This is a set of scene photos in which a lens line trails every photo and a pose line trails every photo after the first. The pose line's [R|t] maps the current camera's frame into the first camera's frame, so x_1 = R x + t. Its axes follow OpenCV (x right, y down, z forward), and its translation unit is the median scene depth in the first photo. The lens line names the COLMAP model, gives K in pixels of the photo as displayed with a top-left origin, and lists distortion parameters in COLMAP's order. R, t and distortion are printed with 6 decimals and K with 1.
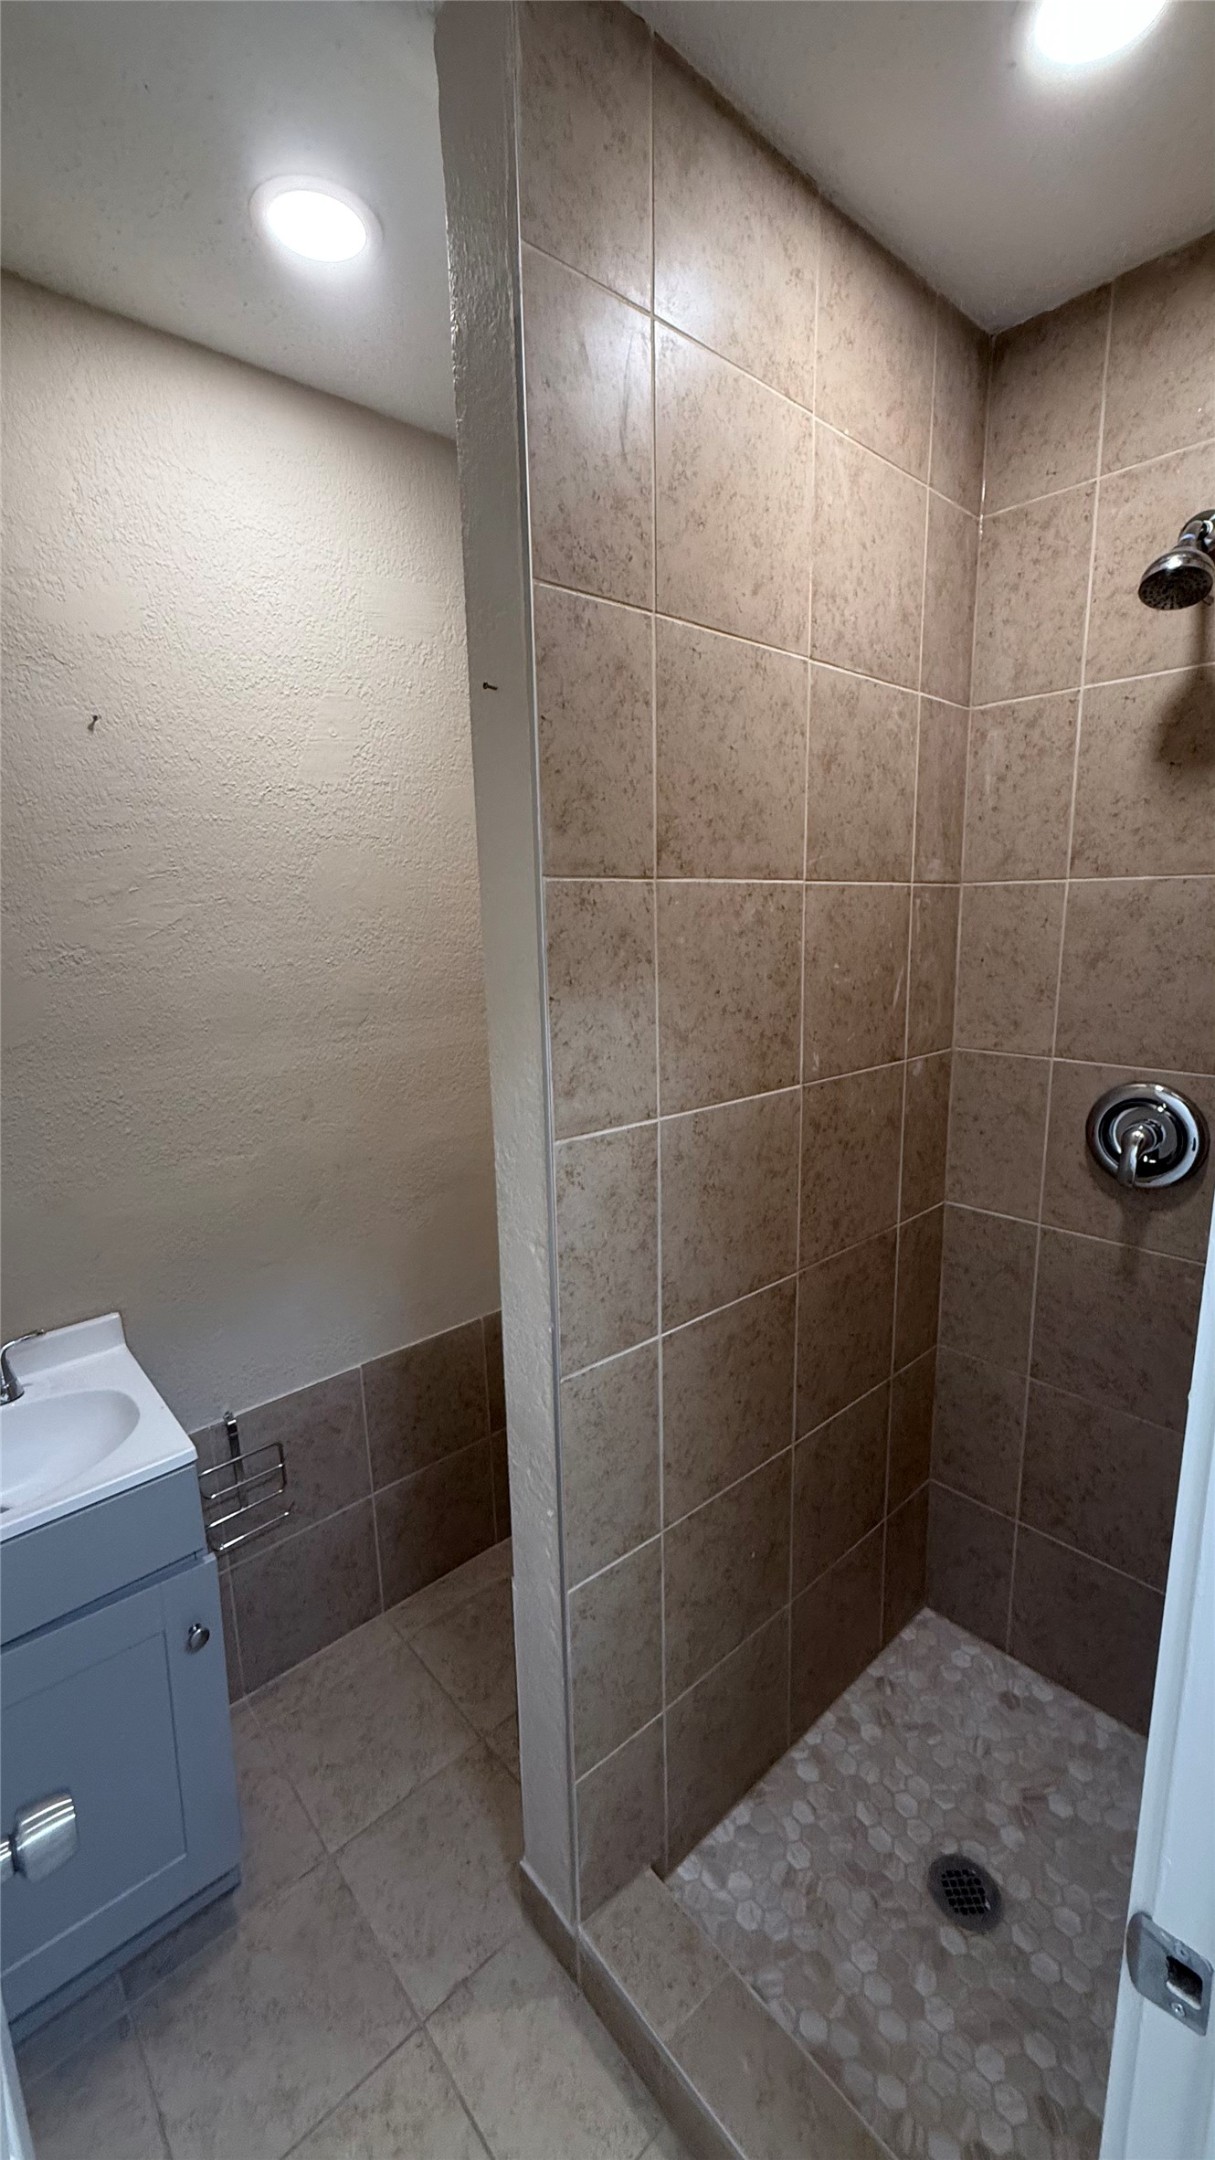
lens RADIAL K [[867.0, 0, 615.4], [0, 867.0, 1078.1], [0, 0, 1]] dist [-0.000241, 0.000303]
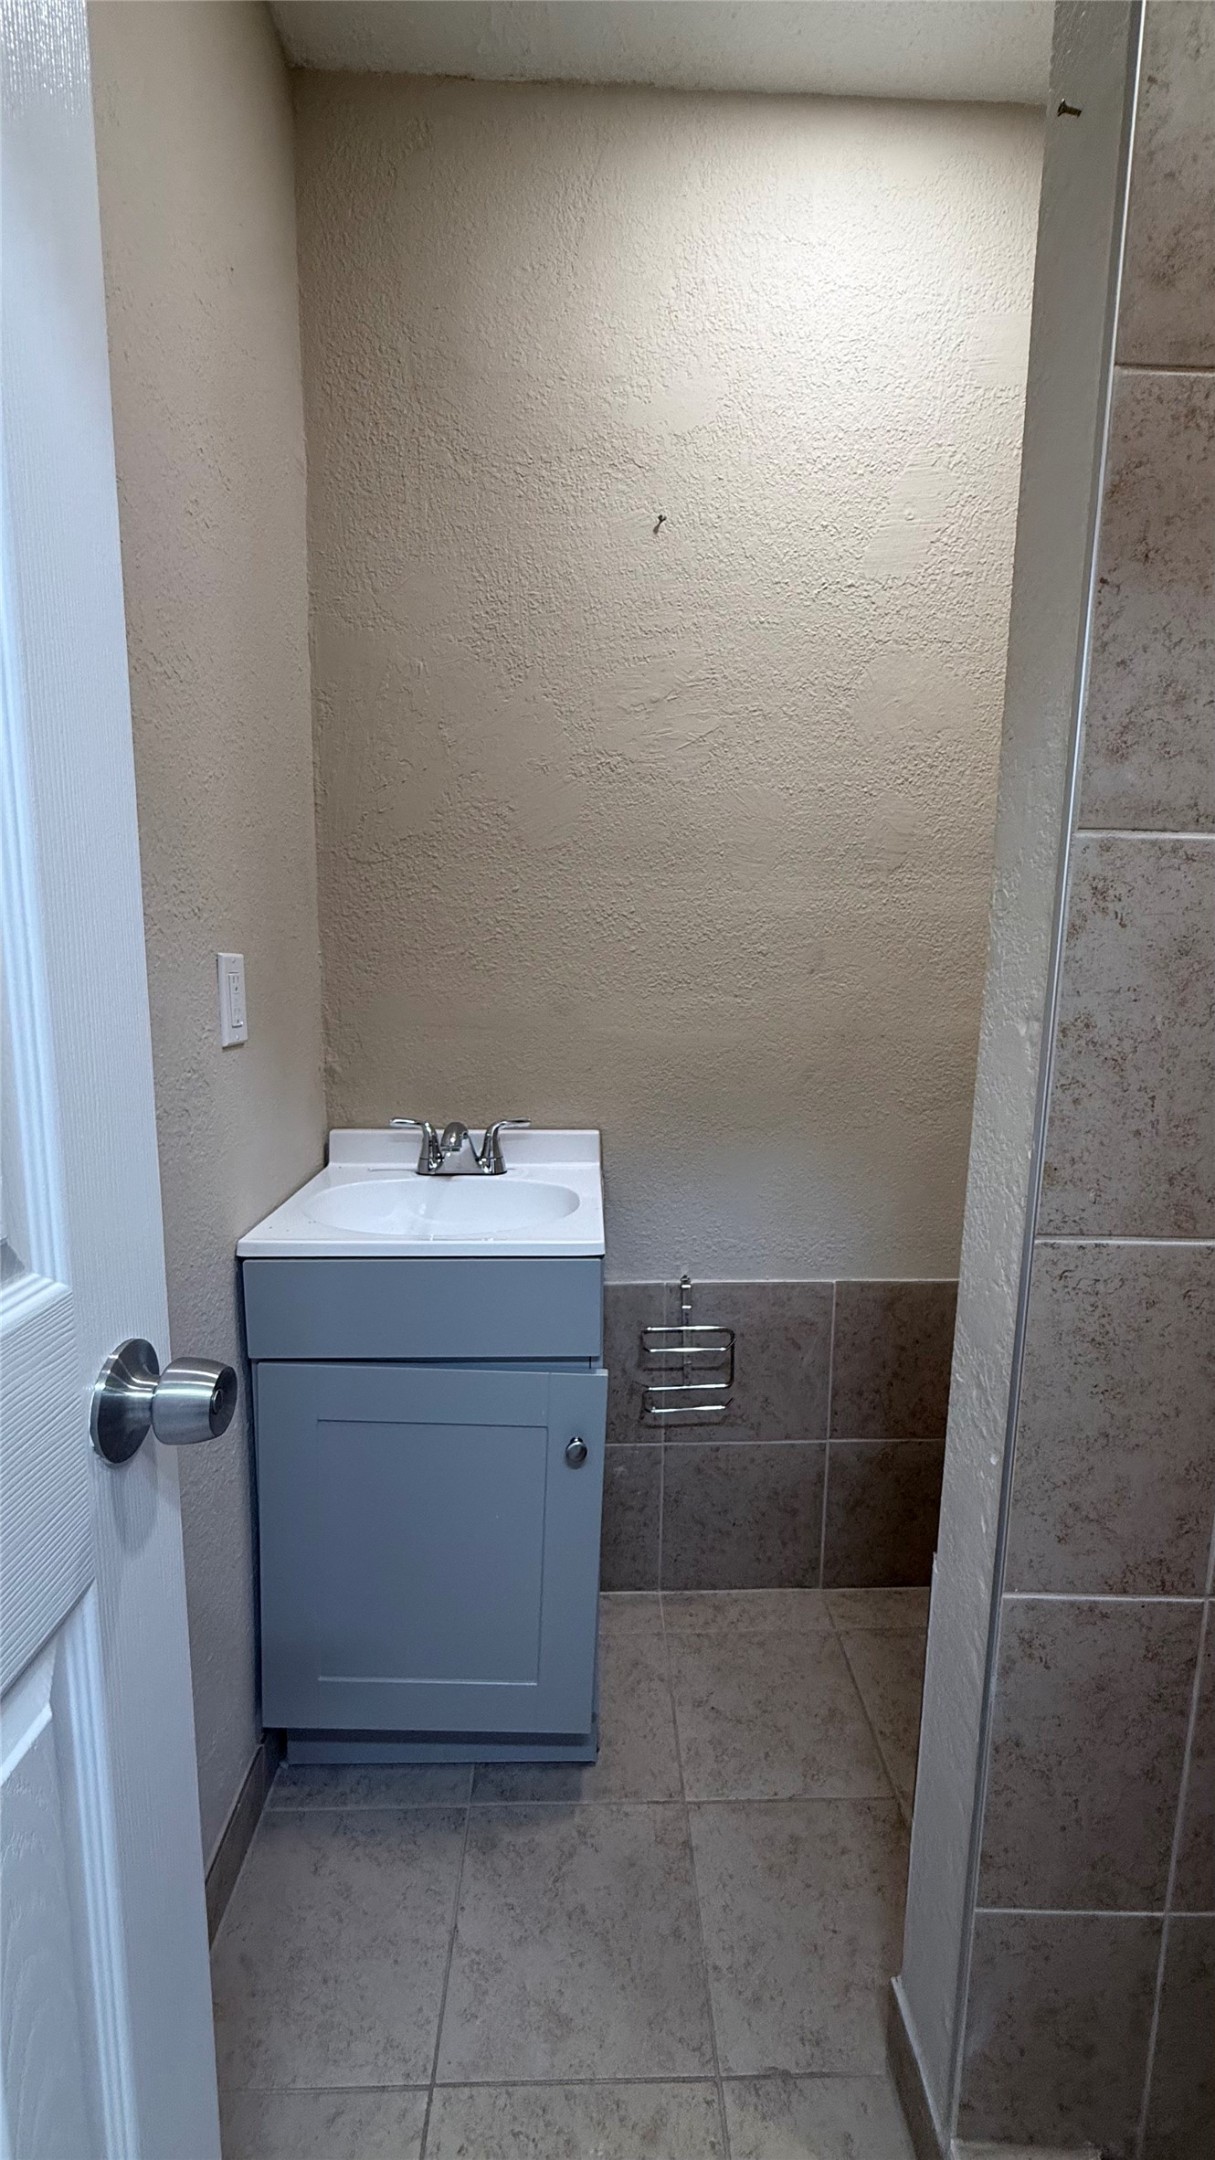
lens RADIAL K [[867.0, 0, 608.3], [0, 867.0, 1076.2], [0, 0, 1]] dist [-0.000241, 0.000303]
pose [[0.763615, 0.124553, -0.633544, 0.068435], [-0.156373, 0.987682, 0.005699, 0.230973], [0.626450, 0.094717, 0.773685, 0.262197]]
